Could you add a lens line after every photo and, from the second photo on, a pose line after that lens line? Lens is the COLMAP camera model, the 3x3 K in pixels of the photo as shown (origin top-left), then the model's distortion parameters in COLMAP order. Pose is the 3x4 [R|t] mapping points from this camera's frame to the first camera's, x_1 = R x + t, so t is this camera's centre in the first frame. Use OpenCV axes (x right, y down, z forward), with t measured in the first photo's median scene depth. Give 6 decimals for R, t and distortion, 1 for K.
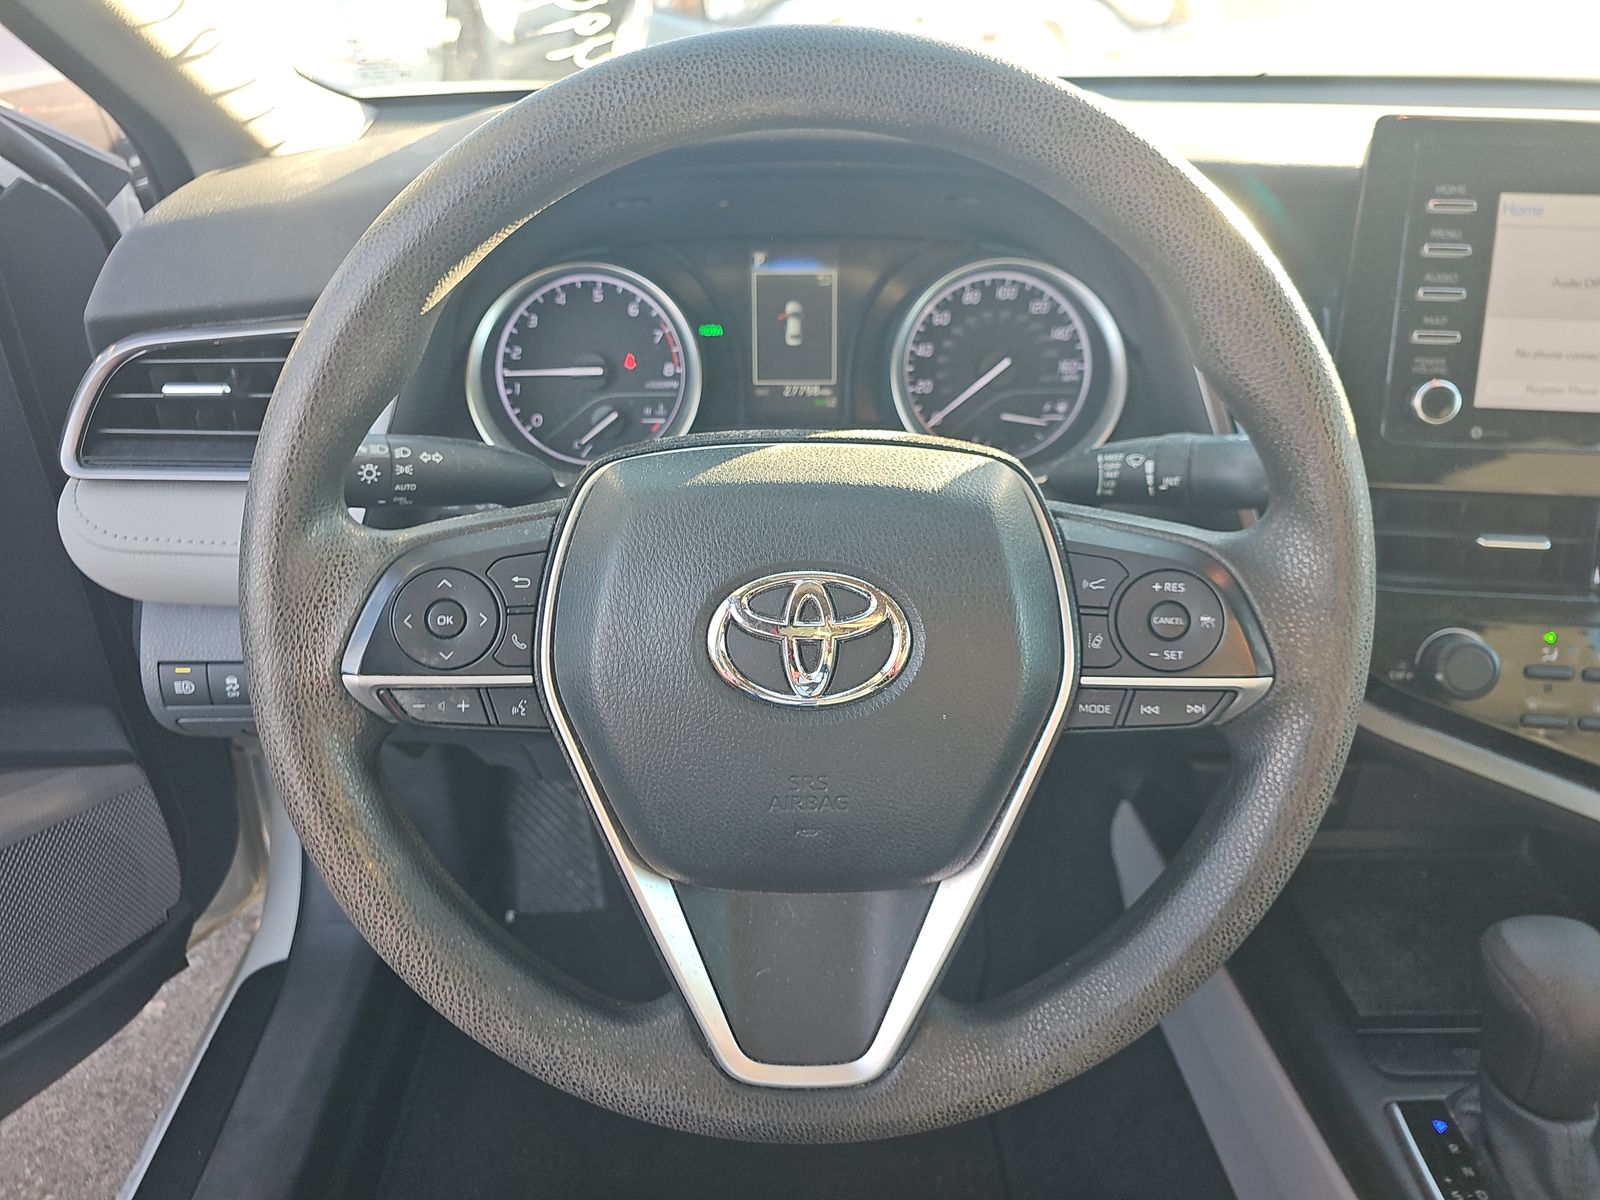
lens RADIAL K [[1079.5, 0, 795.1], [0, 1079.5, 604.5], [0, 0, 1]] dist [0.003801, -0.005690]
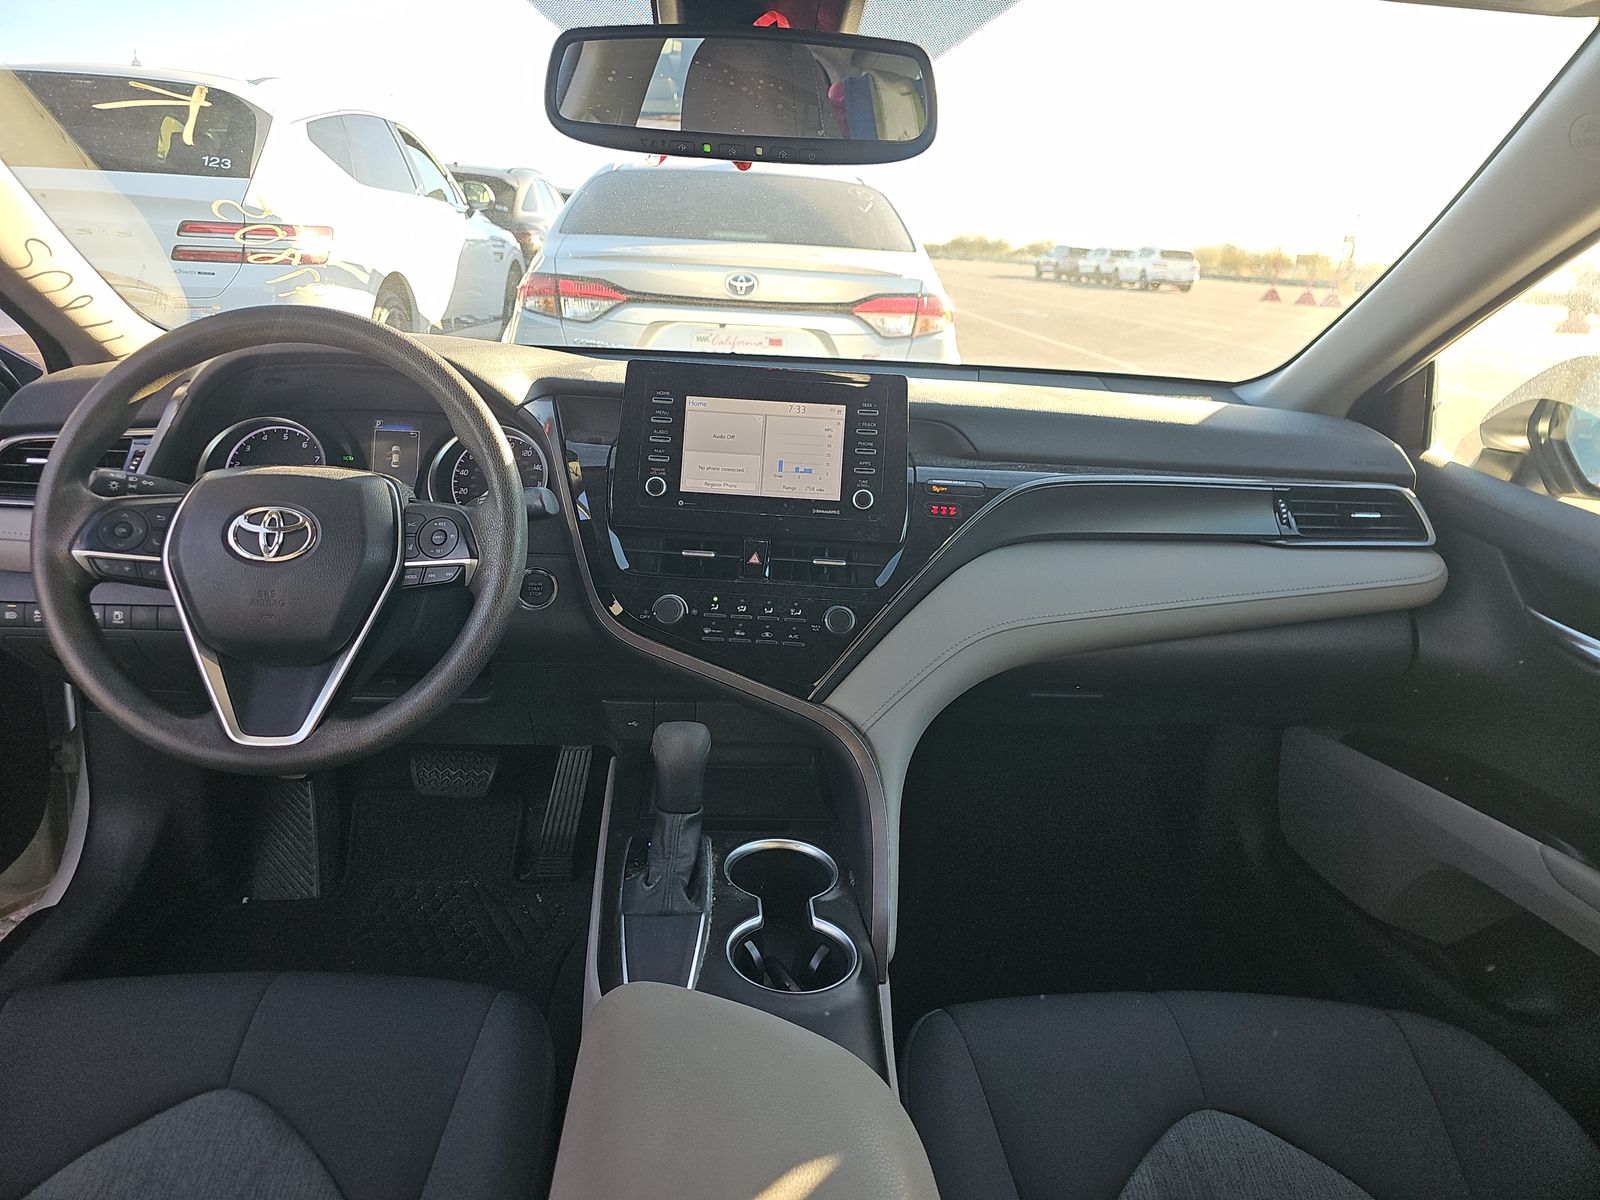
lens RADIAL K [[1079.5, 0, 808.6], [0, 1079.5, 608.2], [0, 0, 1]] dist [0.003801, -0.005690]
pose [[0.997459, 0.035607, 0.061711, 0.610388], [-0.019981, 0.971201, -0.237421, 0.424088], [-0.068388, 0.235584, 0.969445, -0.794379]]
